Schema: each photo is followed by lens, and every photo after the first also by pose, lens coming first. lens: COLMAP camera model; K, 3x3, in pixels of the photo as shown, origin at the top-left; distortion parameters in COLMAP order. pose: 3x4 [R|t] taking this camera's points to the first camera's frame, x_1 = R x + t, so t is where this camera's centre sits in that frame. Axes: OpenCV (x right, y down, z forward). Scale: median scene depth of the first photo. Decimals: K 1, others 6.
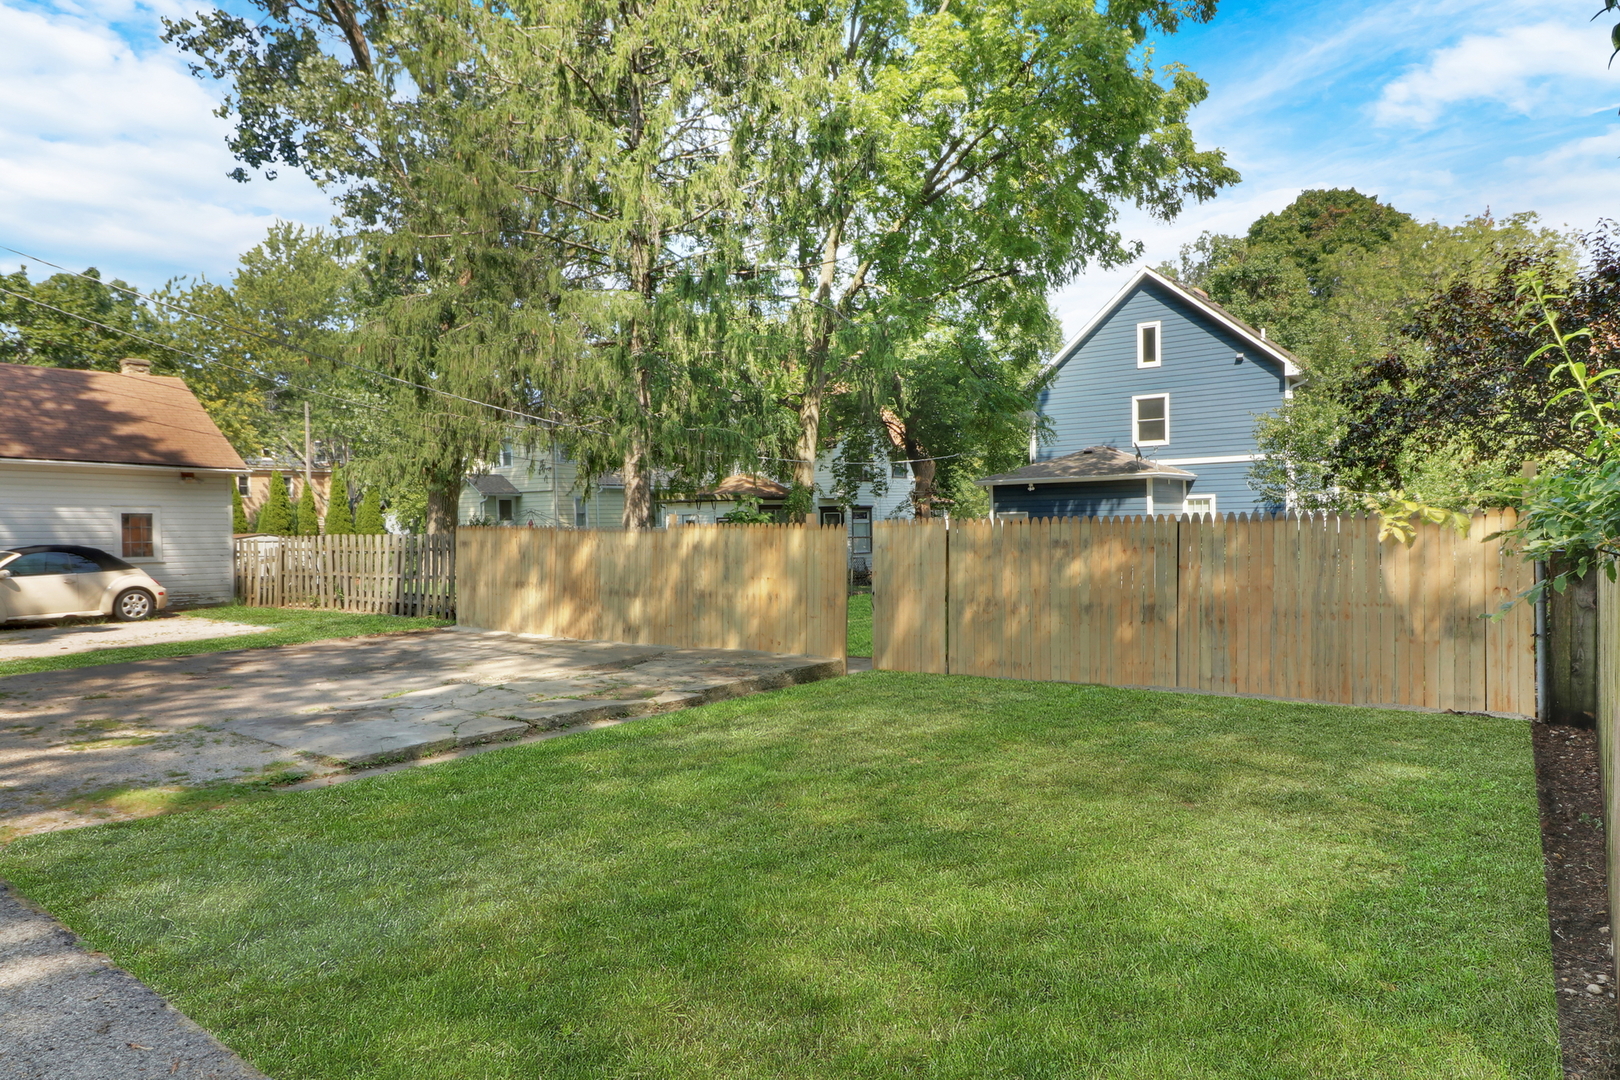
lens RADIAL K [[1035.7, 0, 784.1], [0, 1035.7, 541.3], [0, 0, 1]] dist [0.000611, -0.001323]
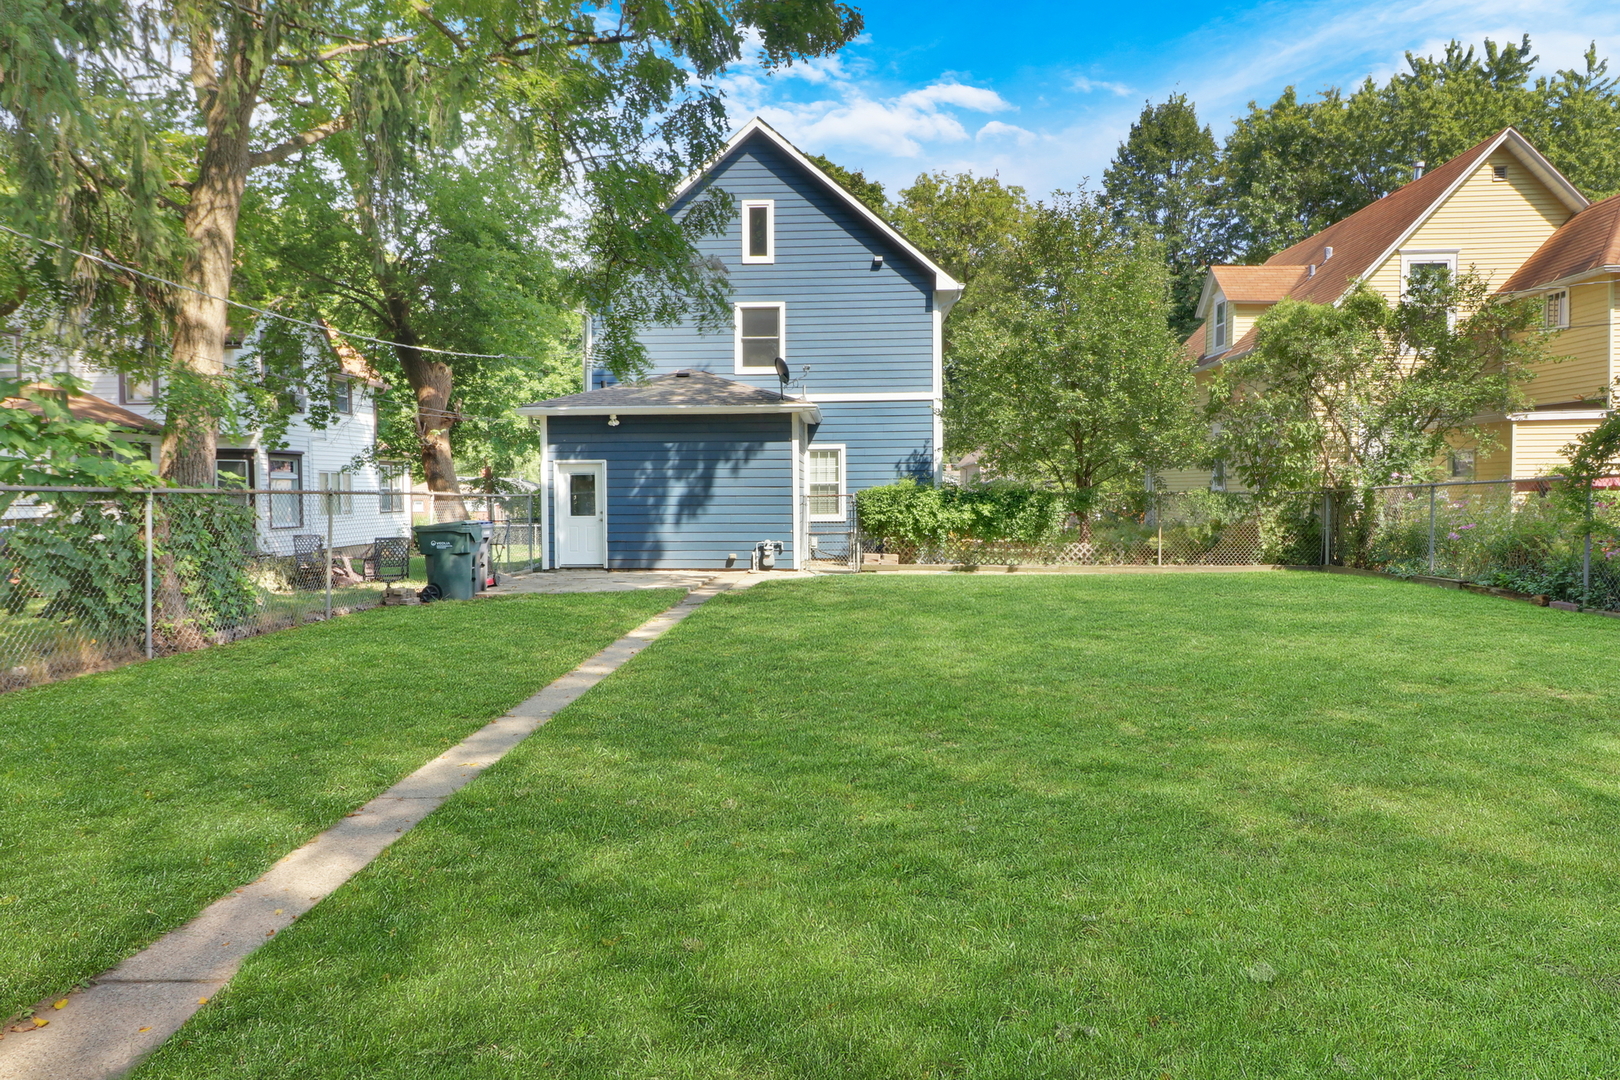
lens RADIAL K [[984.3, 0, 801.2], [0, 984.3, 518.8], [0, 0, 1]] dist [0.013160, 0.000060]
pose [[0.821787, -0.002205, 0.569790, -0.010756], [0.000202, 0.999994, 0.003579, 0.005823], [-0.569794, -0.002826, 0.821783, 0.462720]]
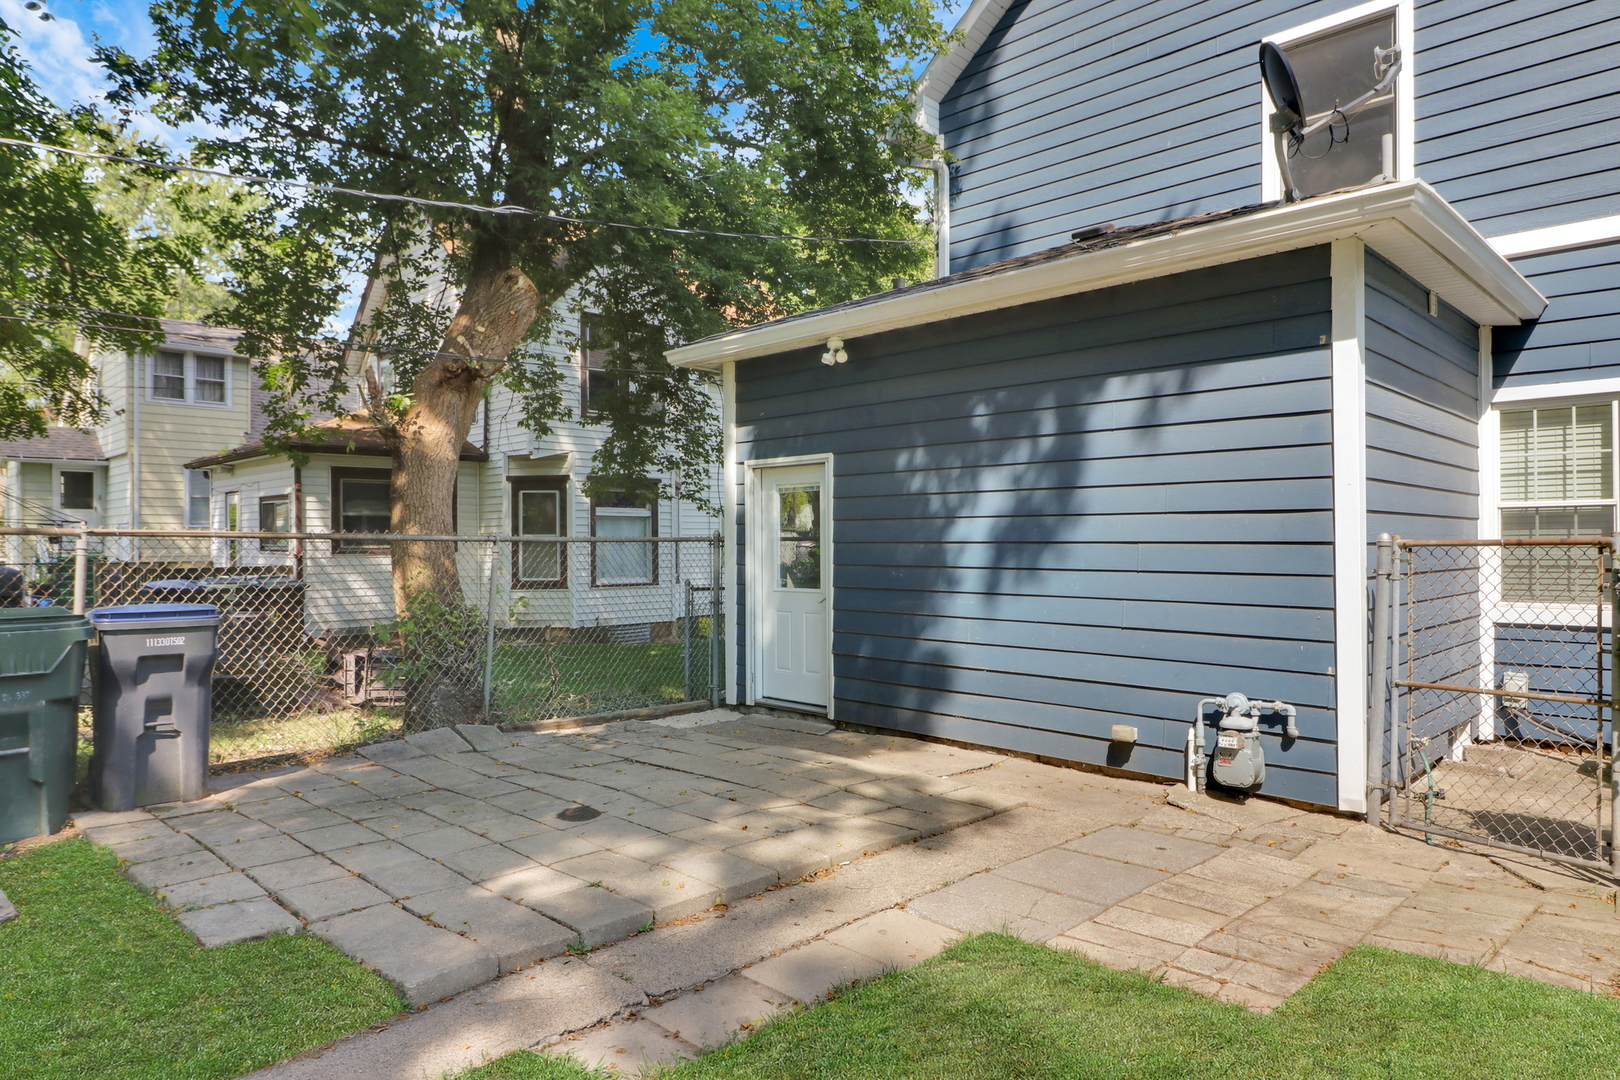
lens RADIAL K [[984.3, 0, 801.2], [0, 984.3, 518.8], [0, 0, 1]] dist [0.013160, 0.000060]
pose [[0.992262, 0.012359, -0.123544, 0.273207], [-0.017303, 0.999088, -0.039027, -0.002333], [0.122949, 0.040862, 0.991571, 0.800598]]
